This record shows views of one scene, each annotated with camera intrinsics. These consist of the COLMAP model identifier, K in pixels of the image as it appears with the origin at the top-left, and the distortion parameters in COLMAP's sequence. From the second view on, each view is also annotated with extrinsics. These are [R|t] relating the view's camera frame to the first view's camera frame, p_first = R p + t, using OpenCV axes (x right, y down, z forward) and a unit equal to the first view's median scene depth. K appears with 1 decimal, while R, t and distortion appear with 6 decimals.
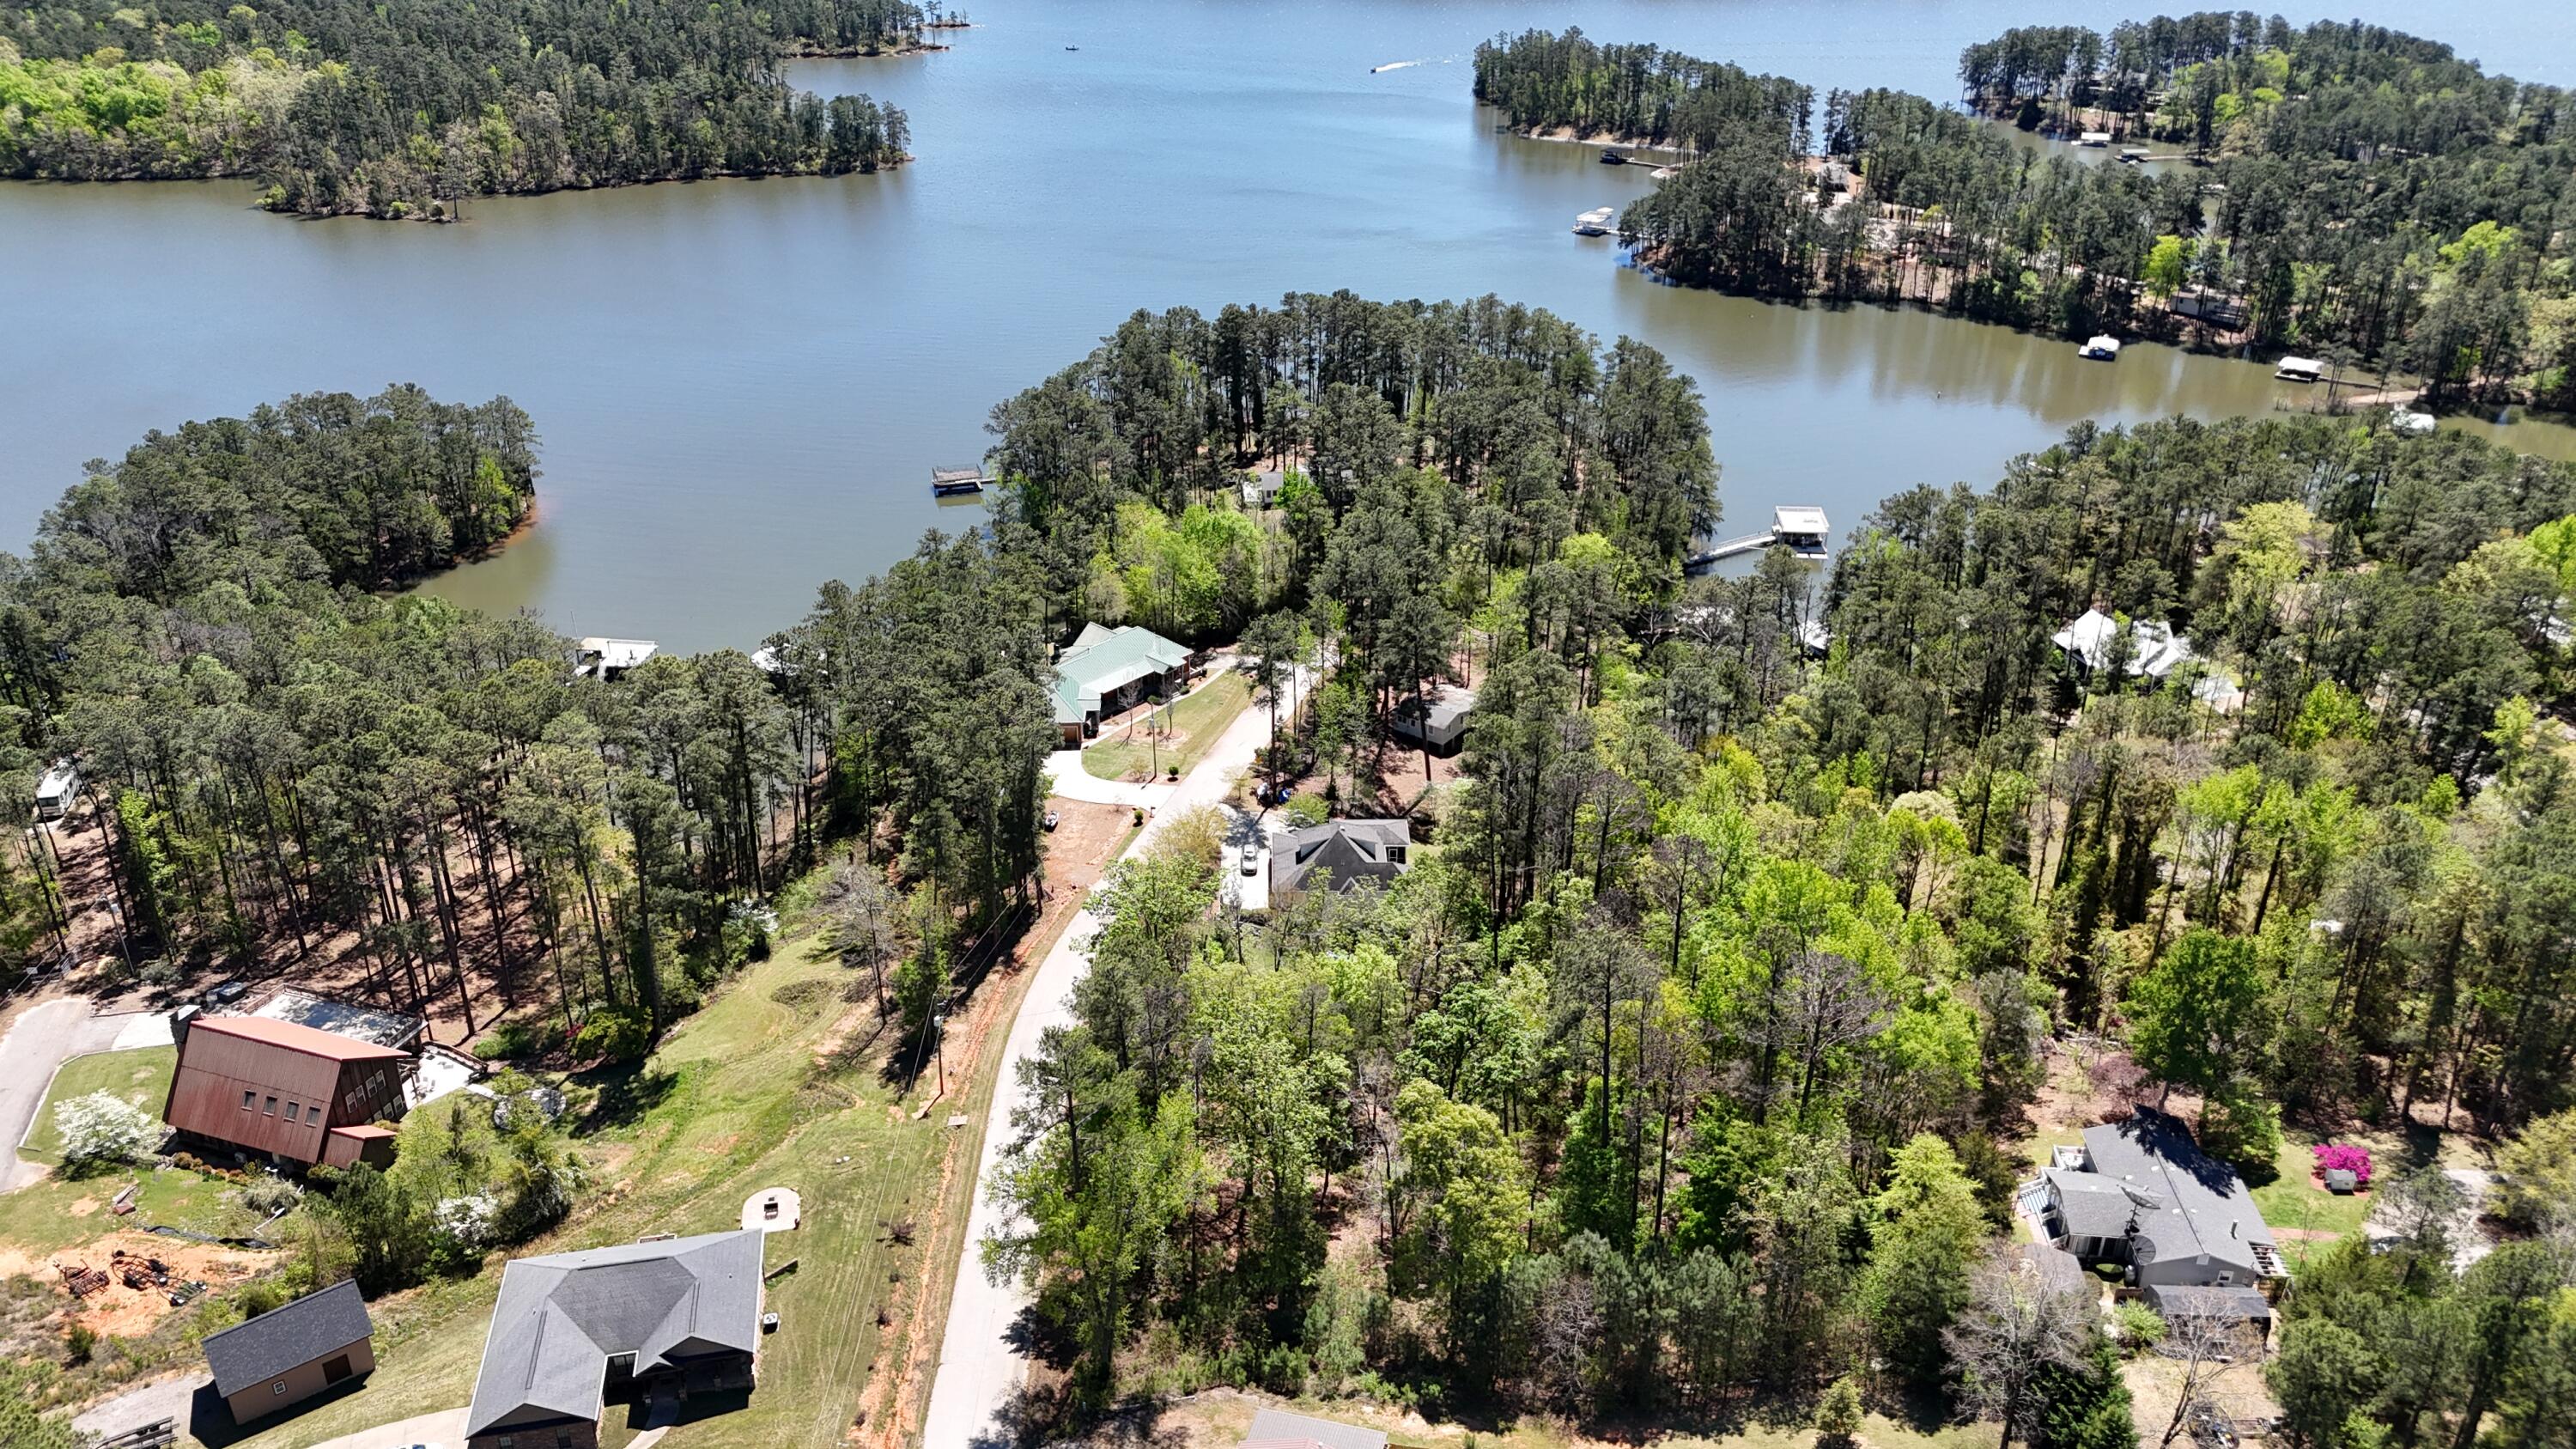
lens RADIAL K [[1893.9, 0, 1286.5], [0, 1893.9, 722.1], [0, 0, 1]] dist [0.068523, -0.061910]
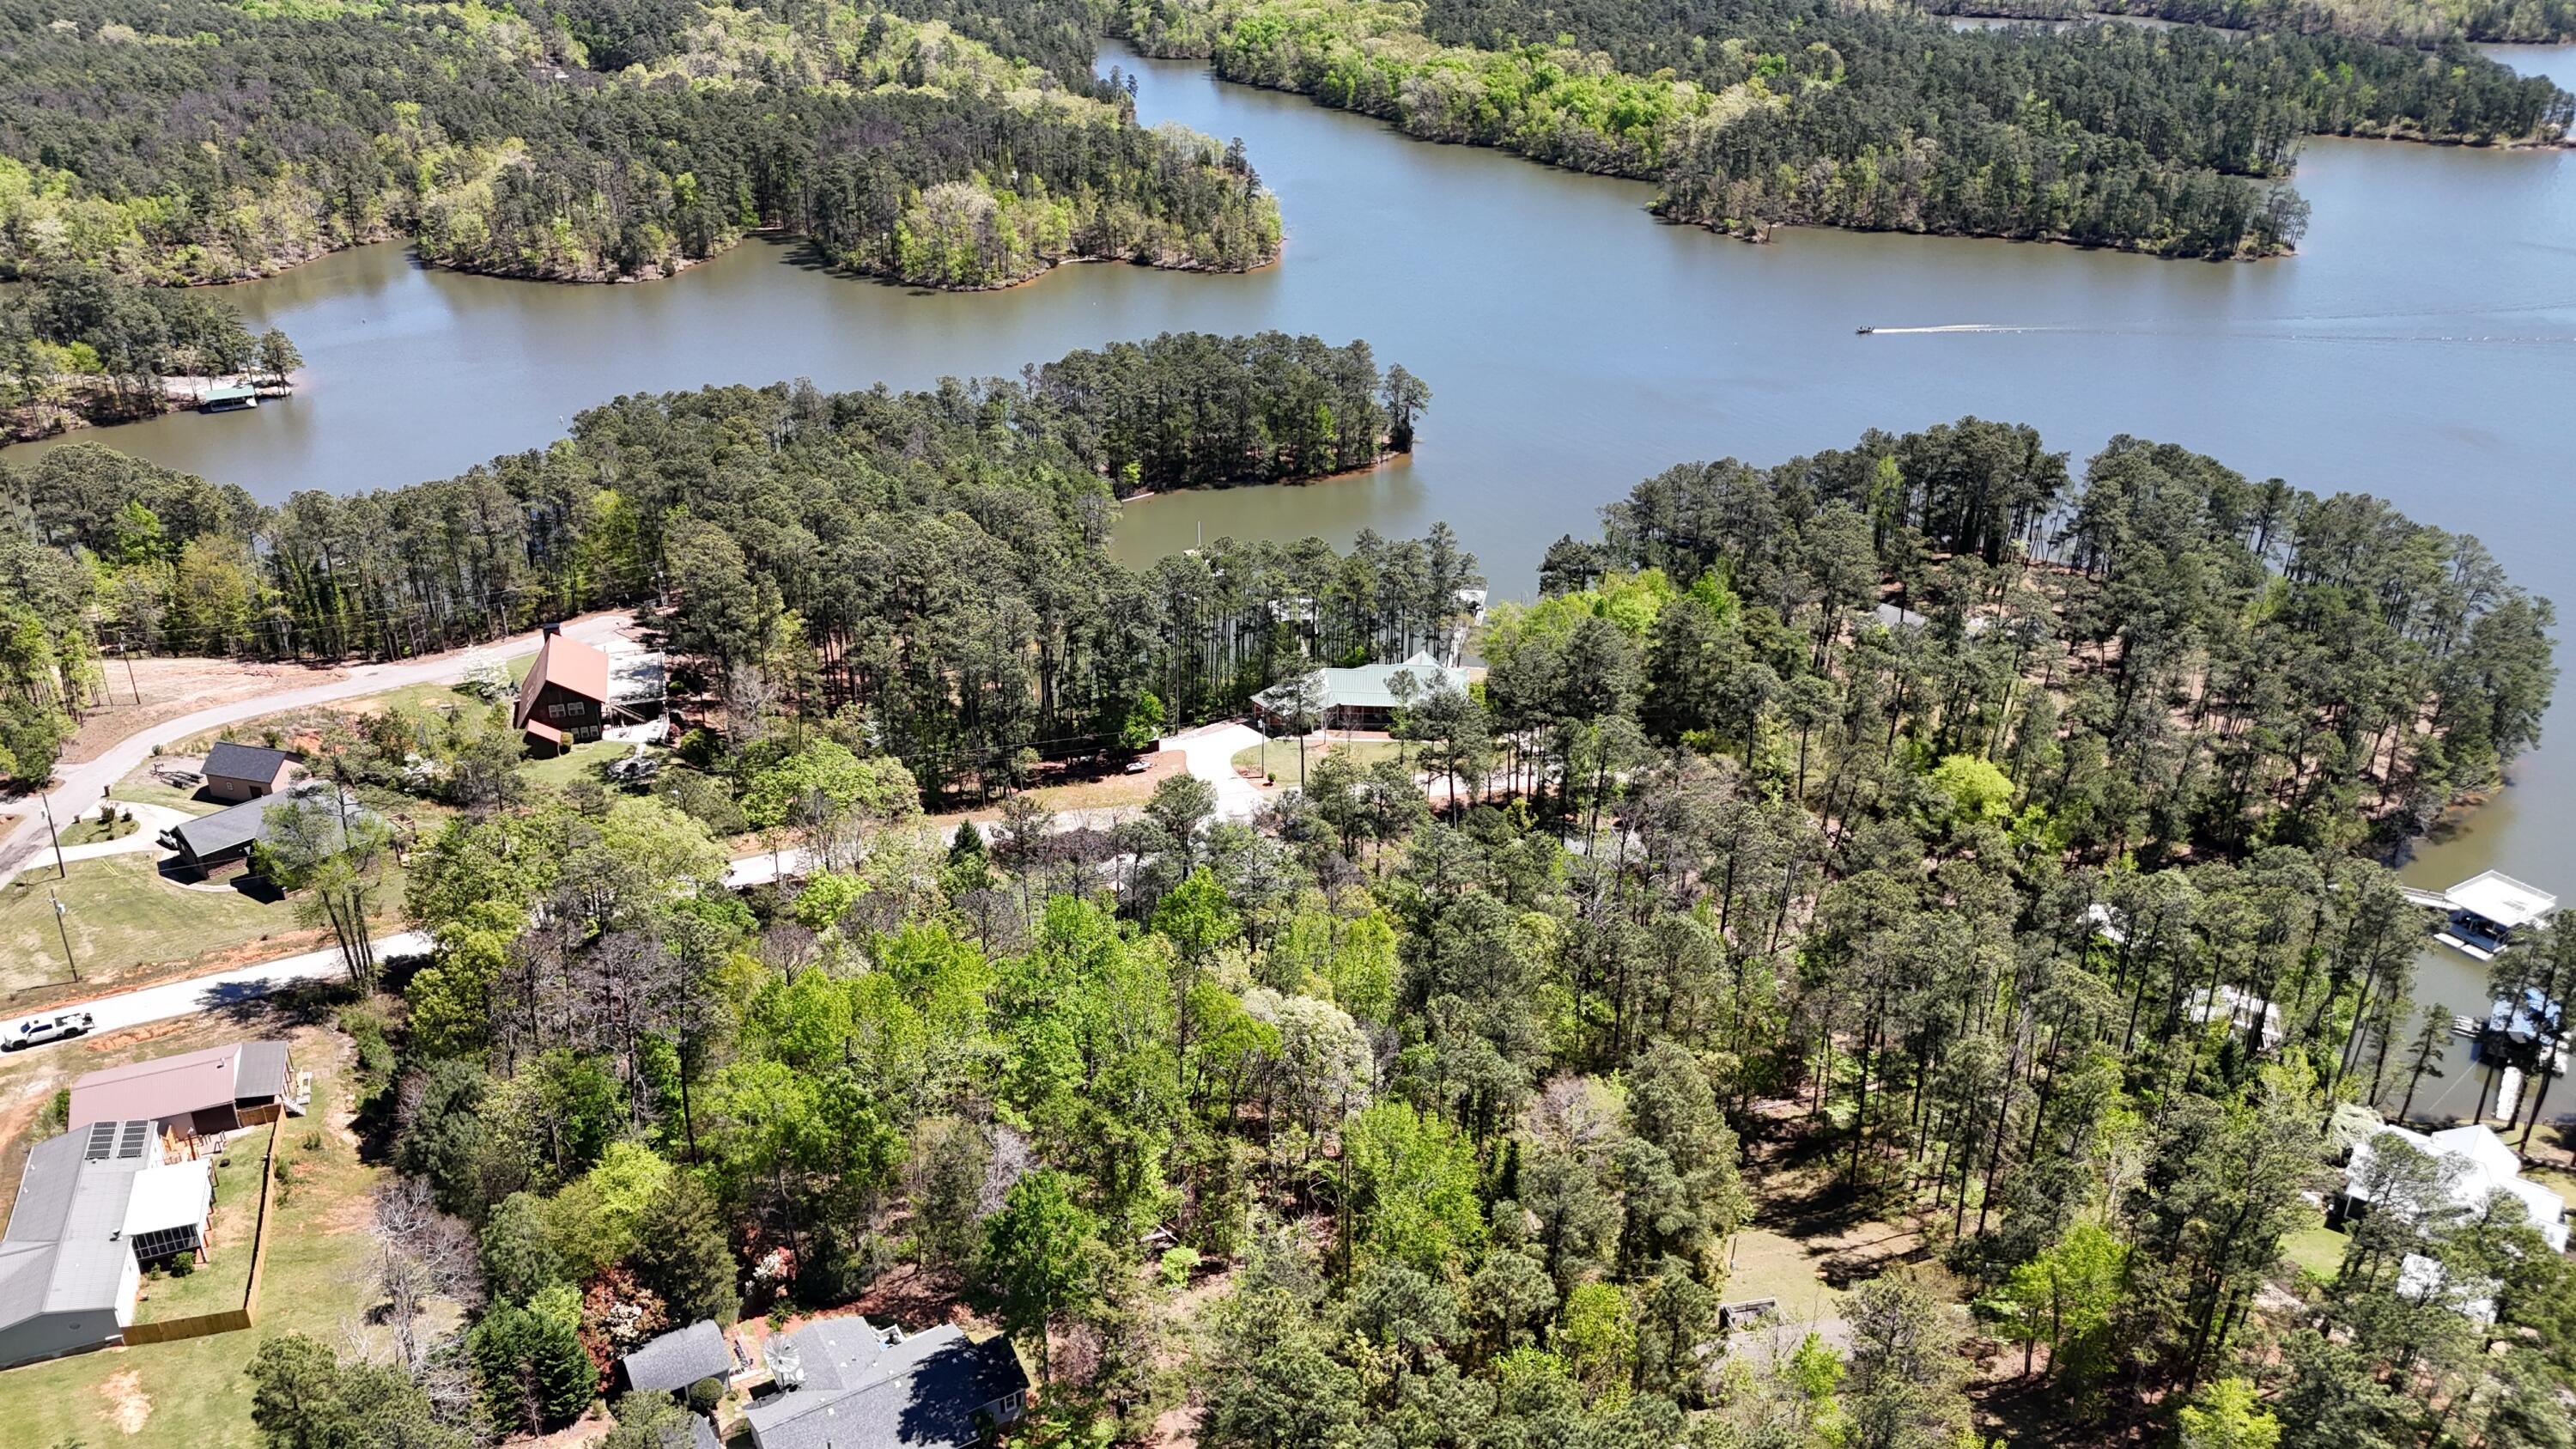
lens RADIAL K [[1893.9, 0, 1289.5], [0, 1893.9, 722.1], [0, 0, 1]] dist [0.068523, -0.061910]
pose [[0.594799, 0.335667, -0.730439, 0.356290], [-0.352908, 0.925440, 0.137904, -0.076722], [0.722267, 0.175752, 0.668910, 0.152396]]
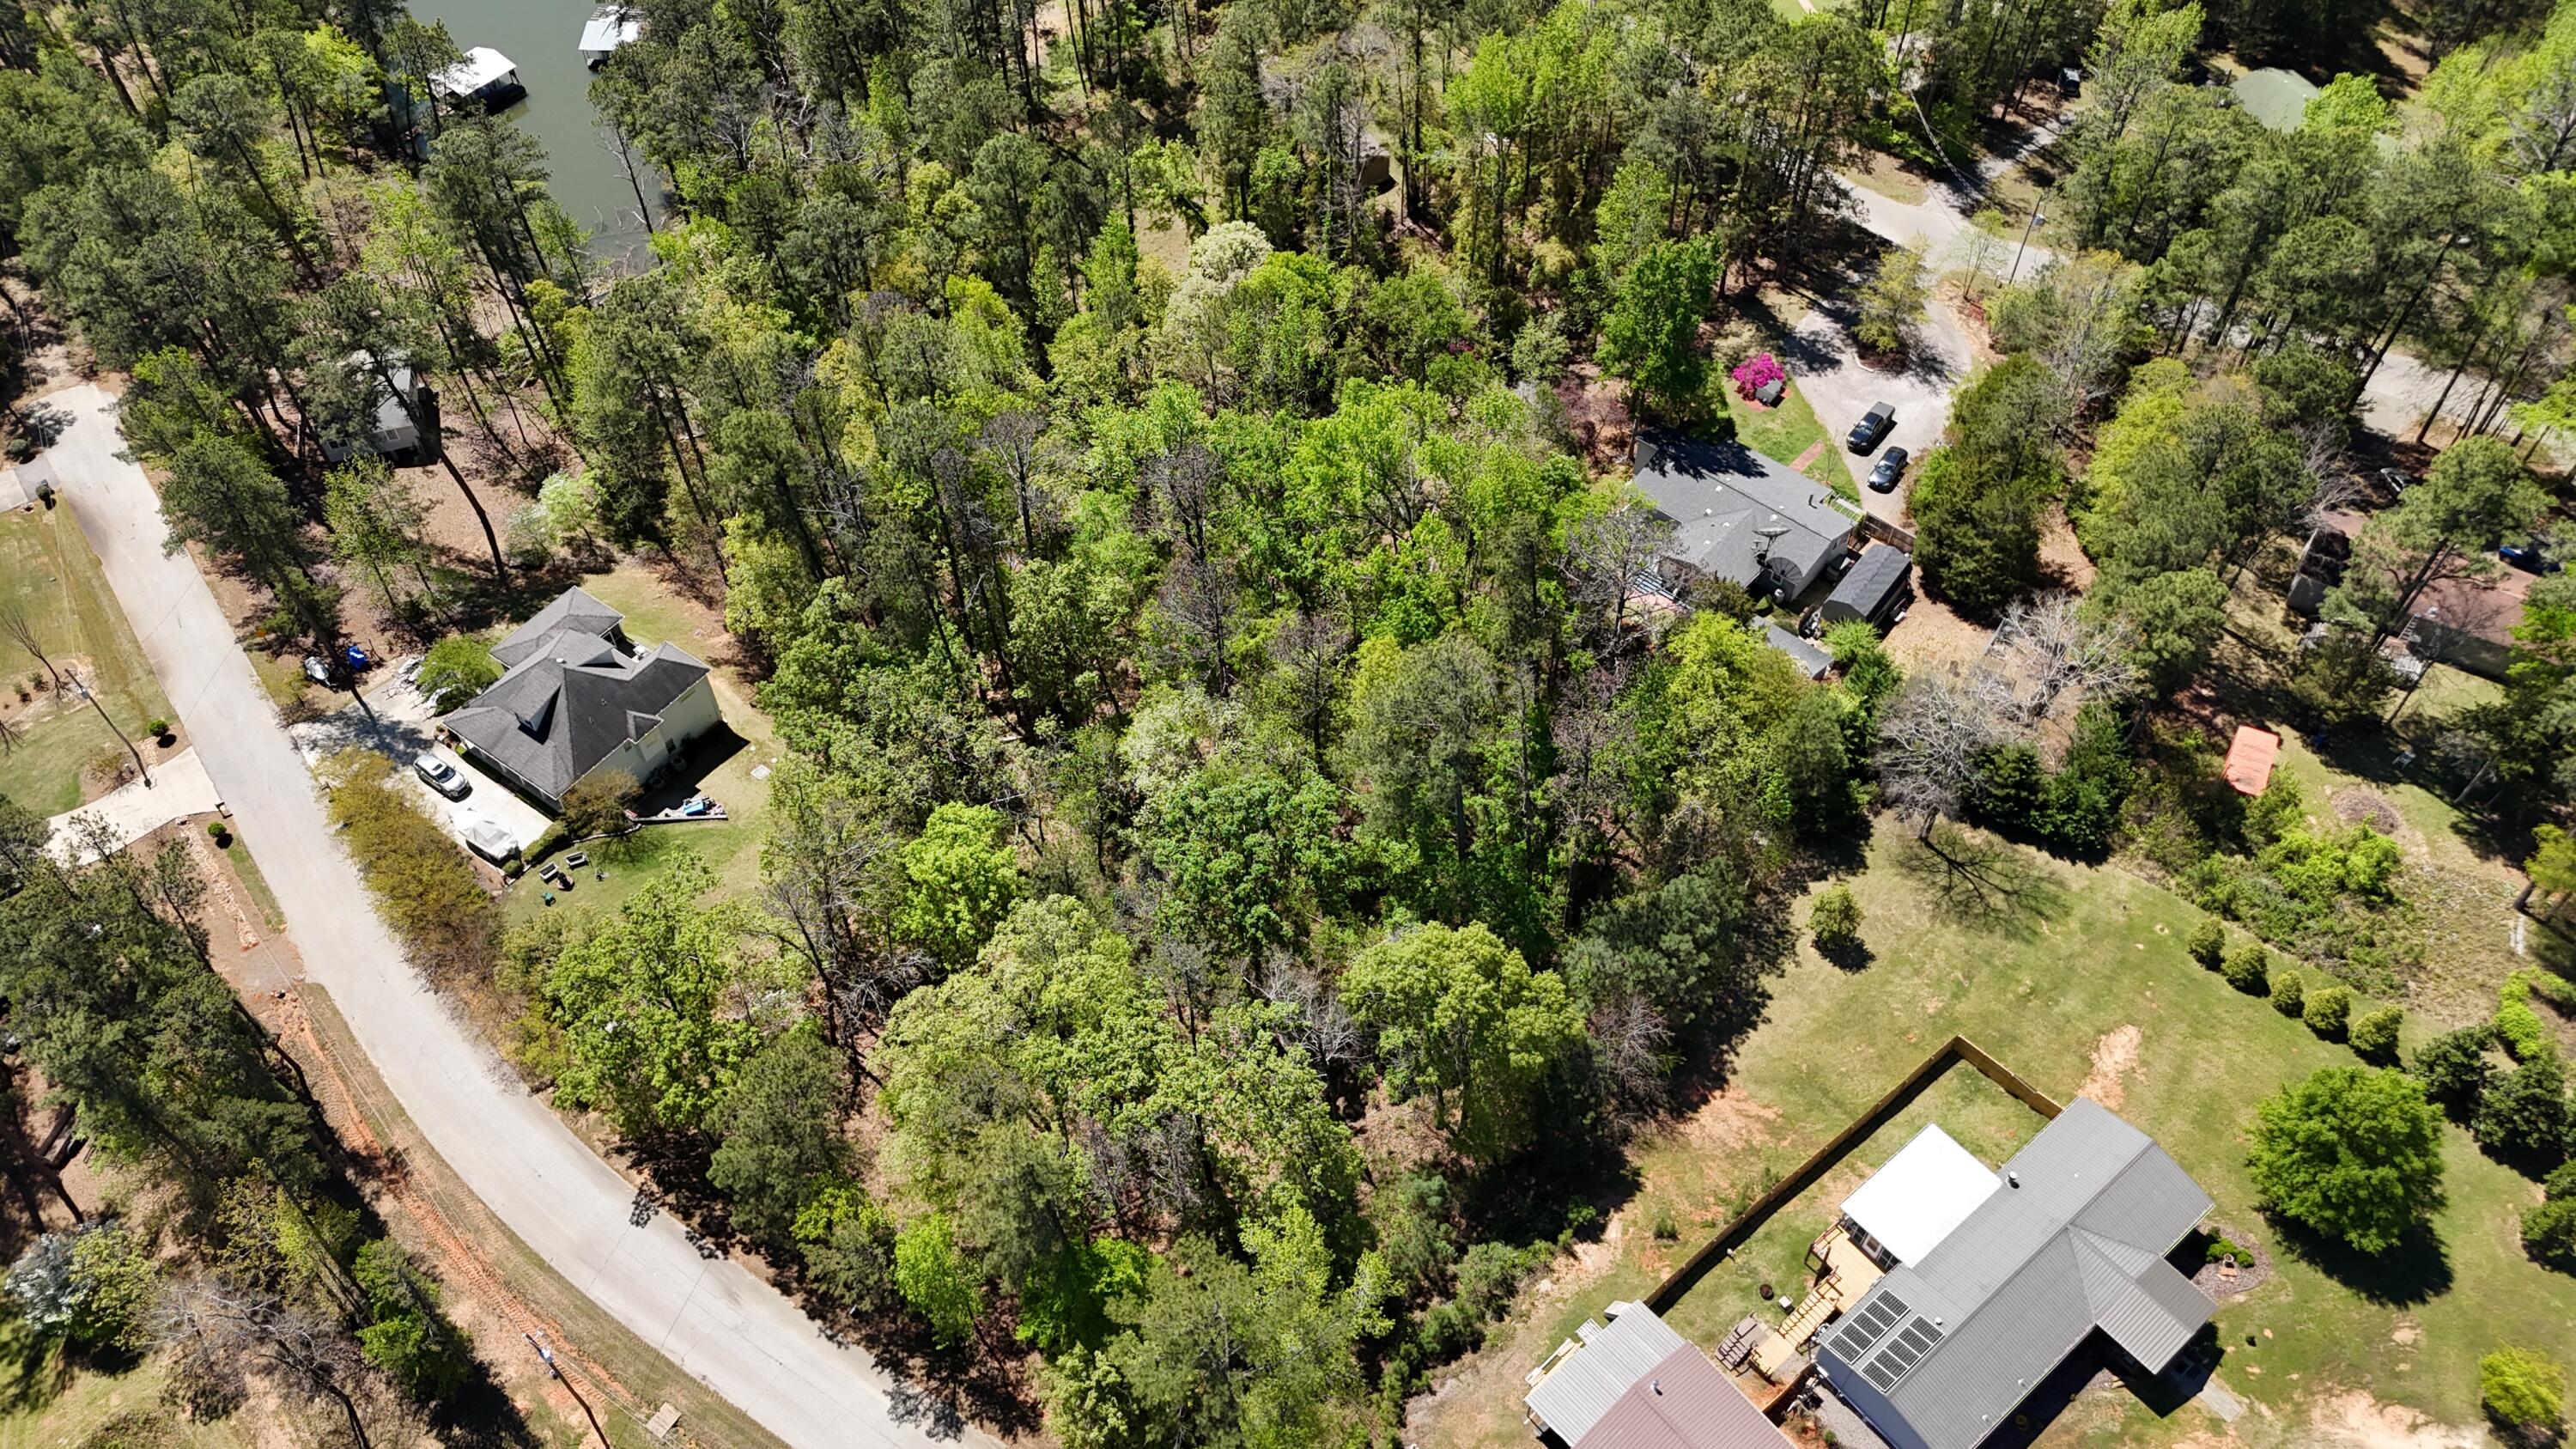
lens RADIAL K [[1893.9, 0, 1291.2], [0, 1893.9, 739.4], [0, 0, 1]] dist [0.068523, -0.061910]
pose [[0.588658, -0.633201, 0.502531, -0.081895], [0.368222, 0.763444, 0.530627, -0.087432], [-0.719649, -0.127315, 0.682566, 0.149203]]
